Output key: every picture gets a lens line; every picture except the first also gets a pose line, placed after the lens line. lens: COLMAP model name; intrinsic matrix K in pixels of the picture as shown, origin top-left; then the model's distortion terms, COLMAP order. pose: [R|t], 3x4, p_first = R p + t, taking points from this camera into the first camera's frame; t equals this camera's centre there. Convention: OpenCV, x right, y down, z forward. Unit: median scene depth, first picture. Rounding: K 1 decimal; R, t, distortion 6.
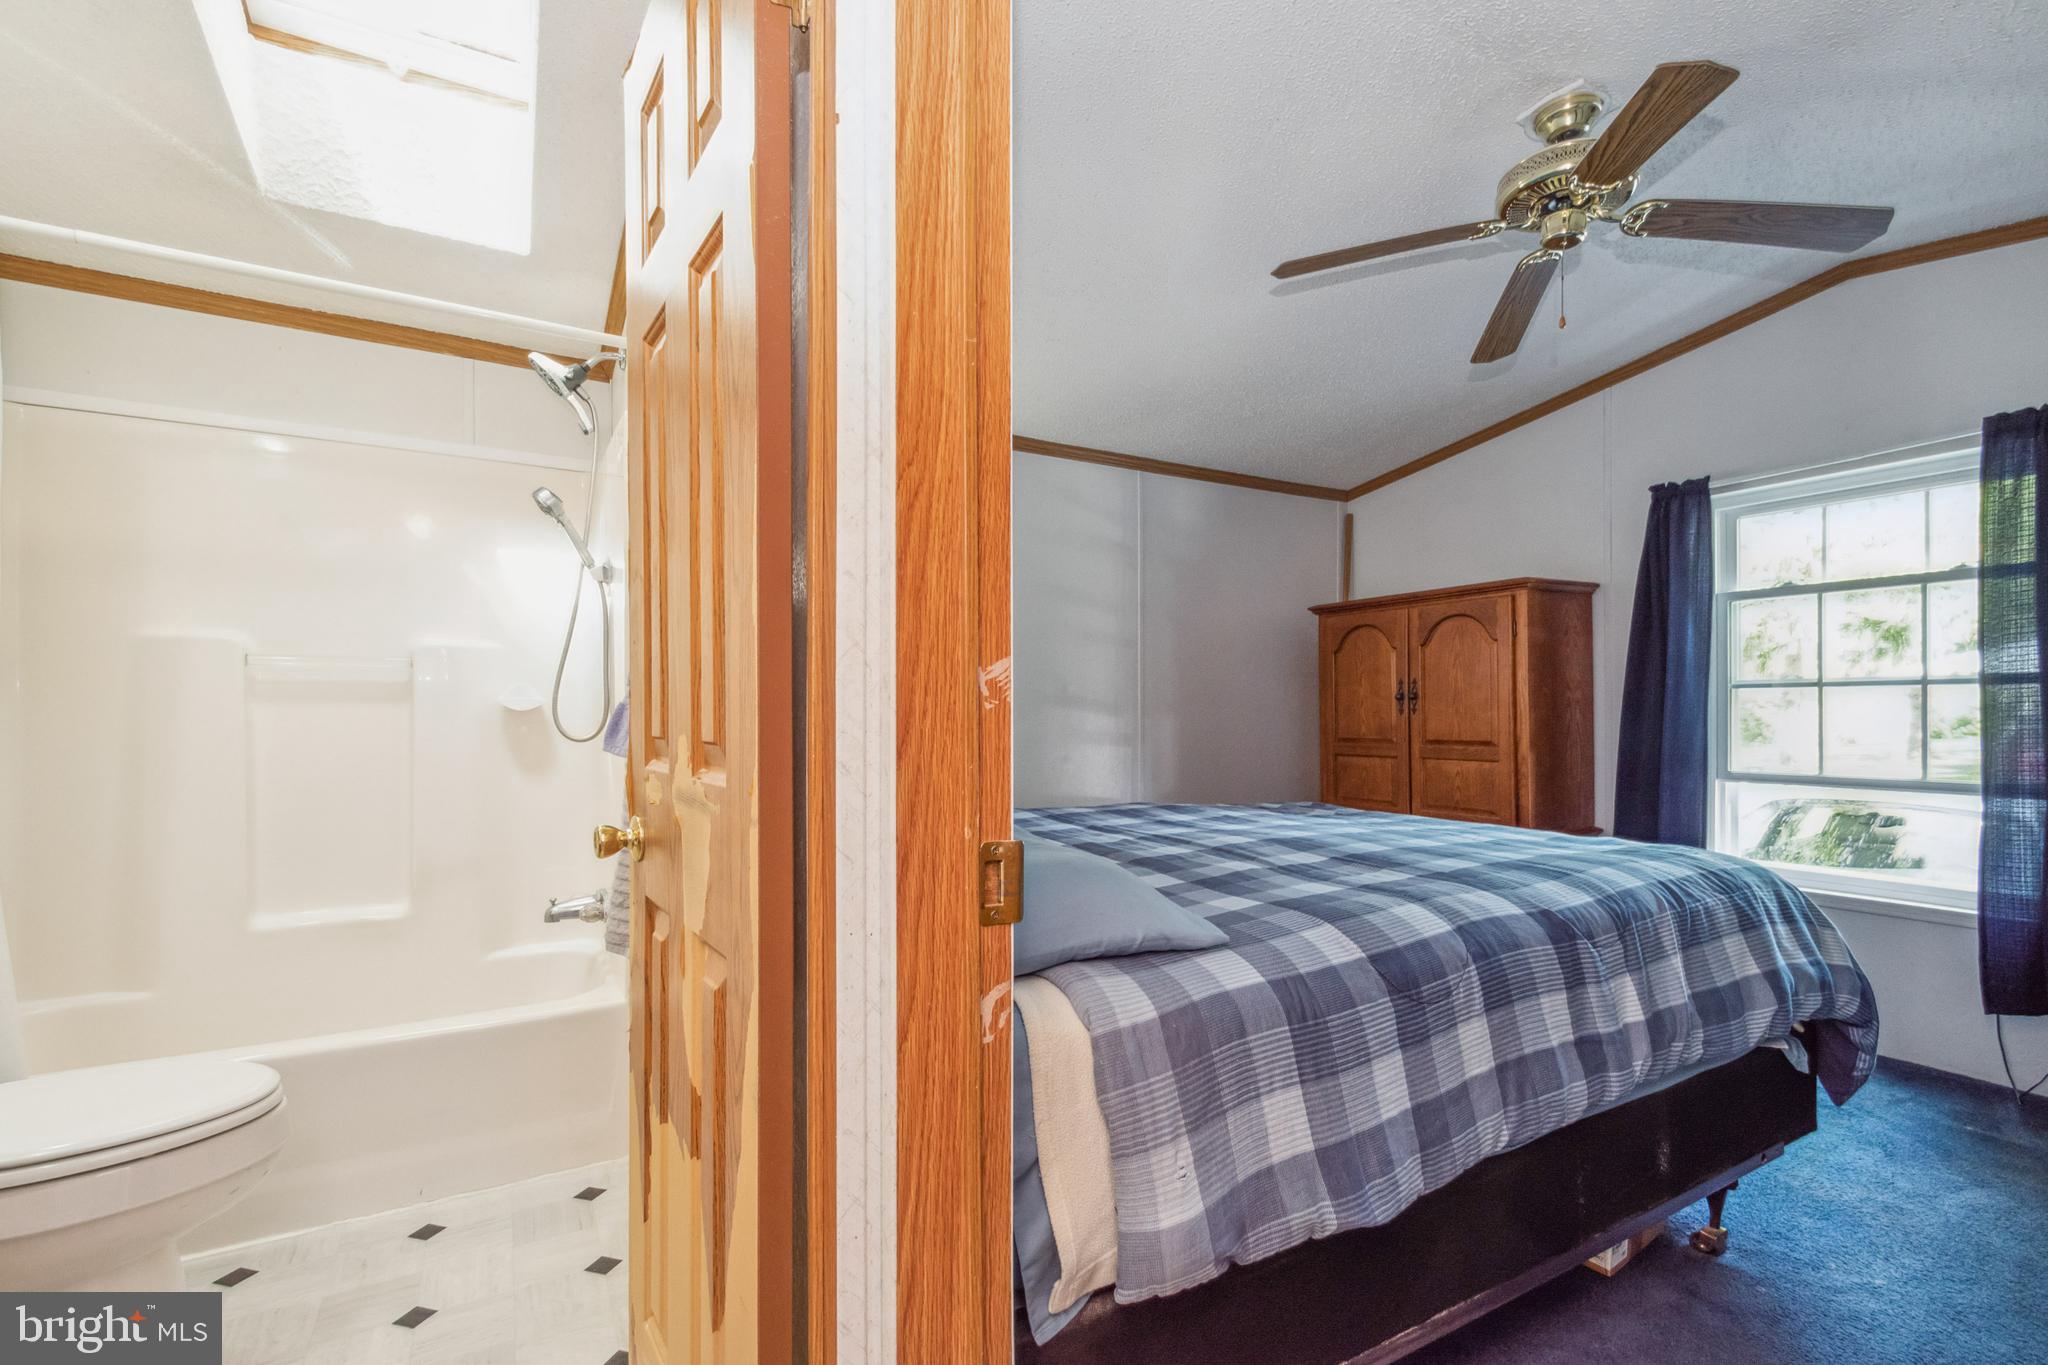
lens RADIAL K [[904.5, 0, 1024.0], [0, 904.5, 682.5], [0, 0, 1]] dist [0.002775, 0.000132]
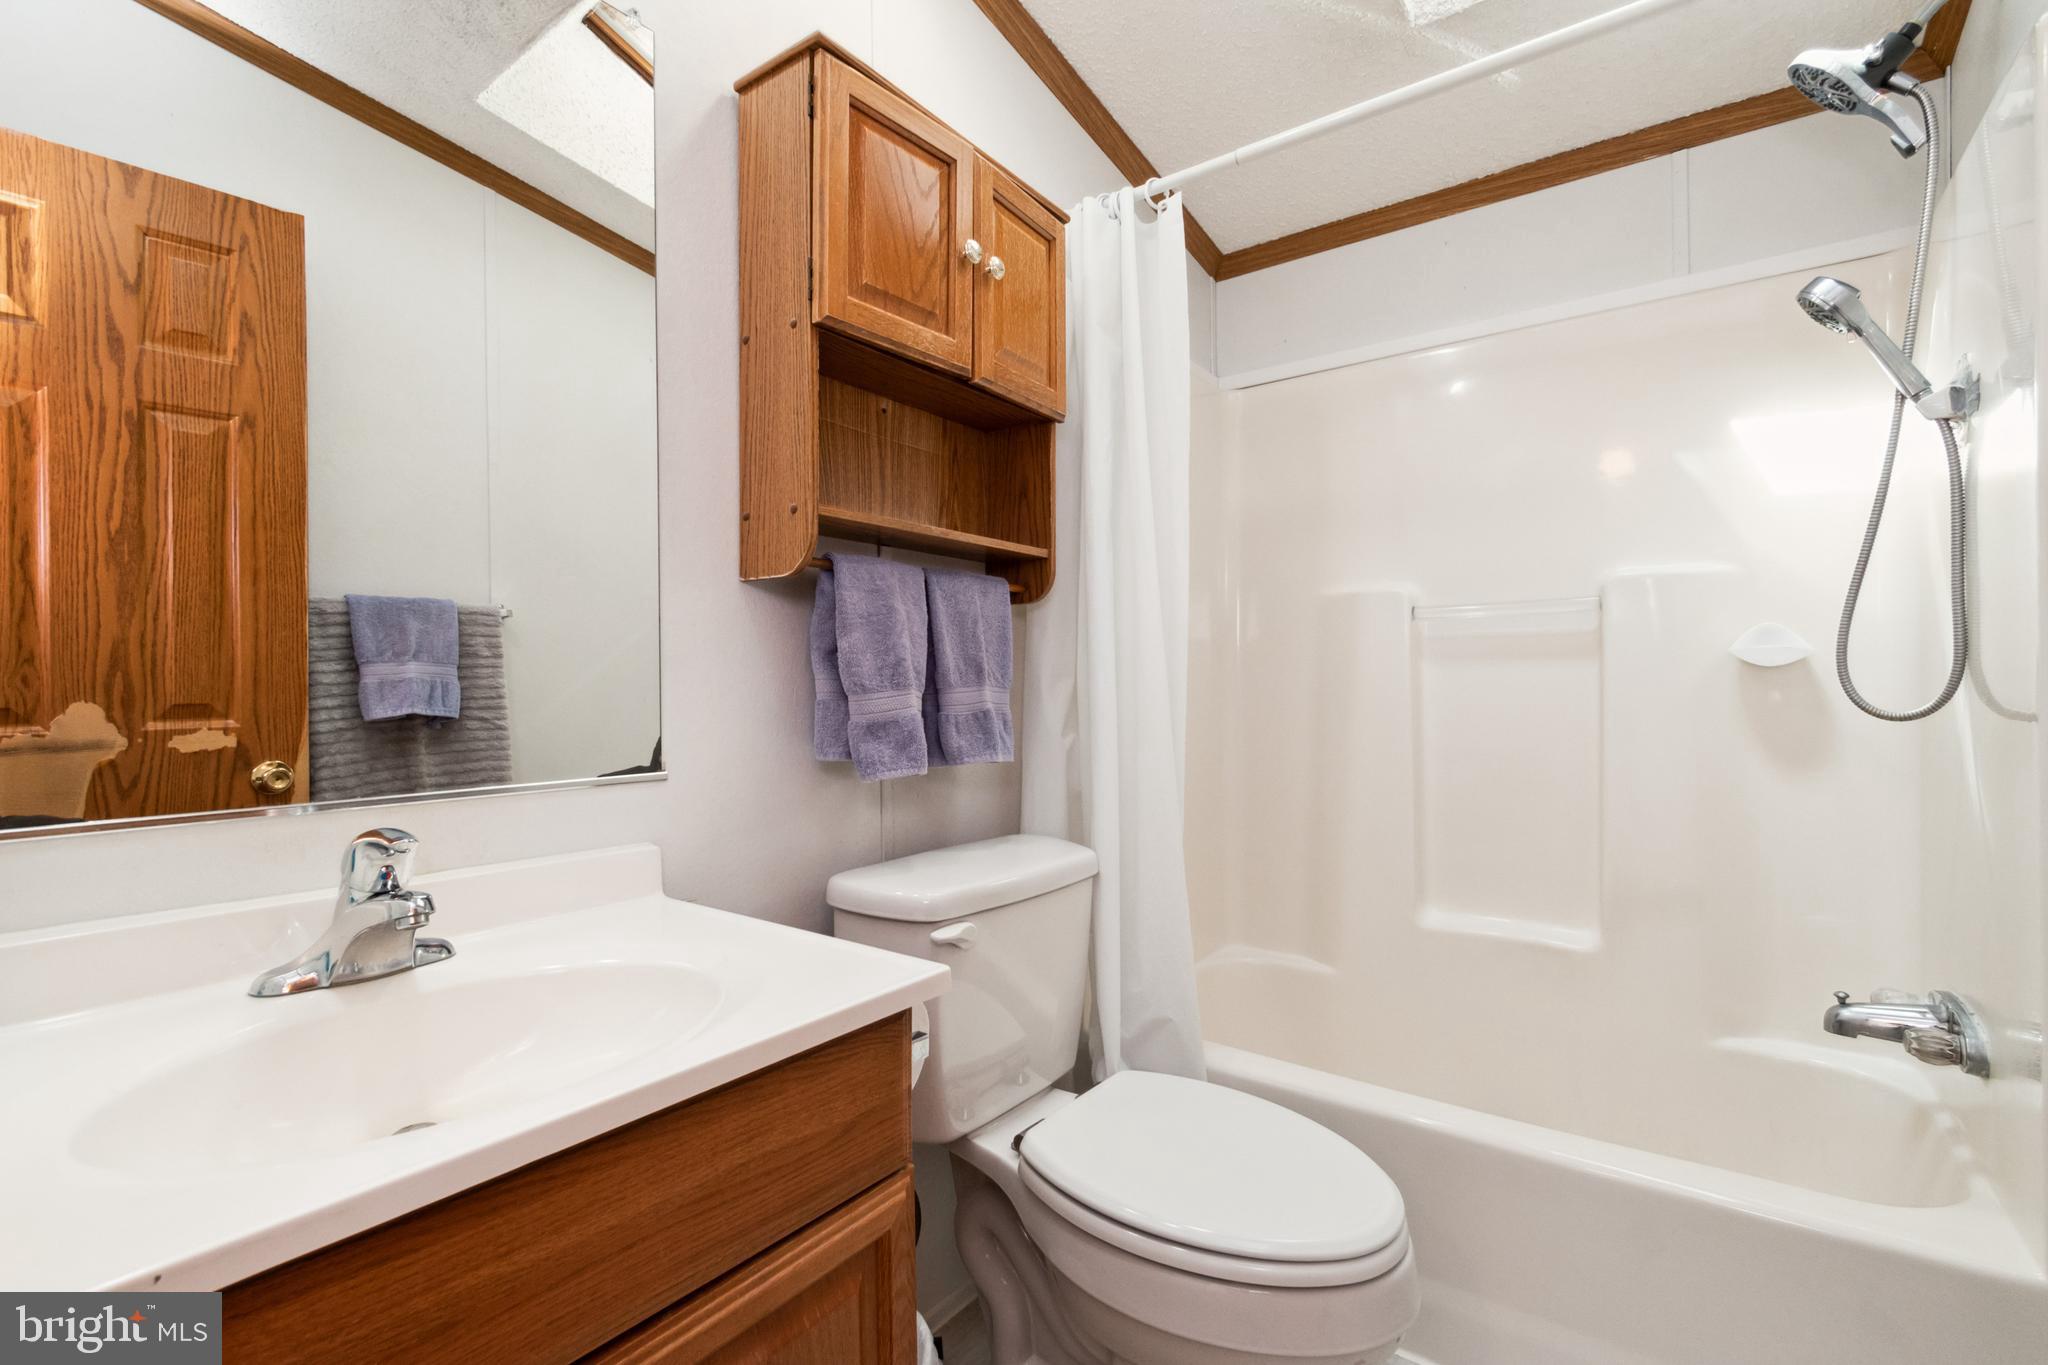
lens RADIAL K [[921.4, 0, 1018.7], [0, 921.4, 724.1], [0, 0, 1]] dist [-0.000650, -0.001466]
pose [[0.395741, 0.035581, -0.917672, -0.187792], [0.041178, 0.997557, 0.056436, 0.014249], [0.917438, -0.060122, 0.393309, 0.287467]]
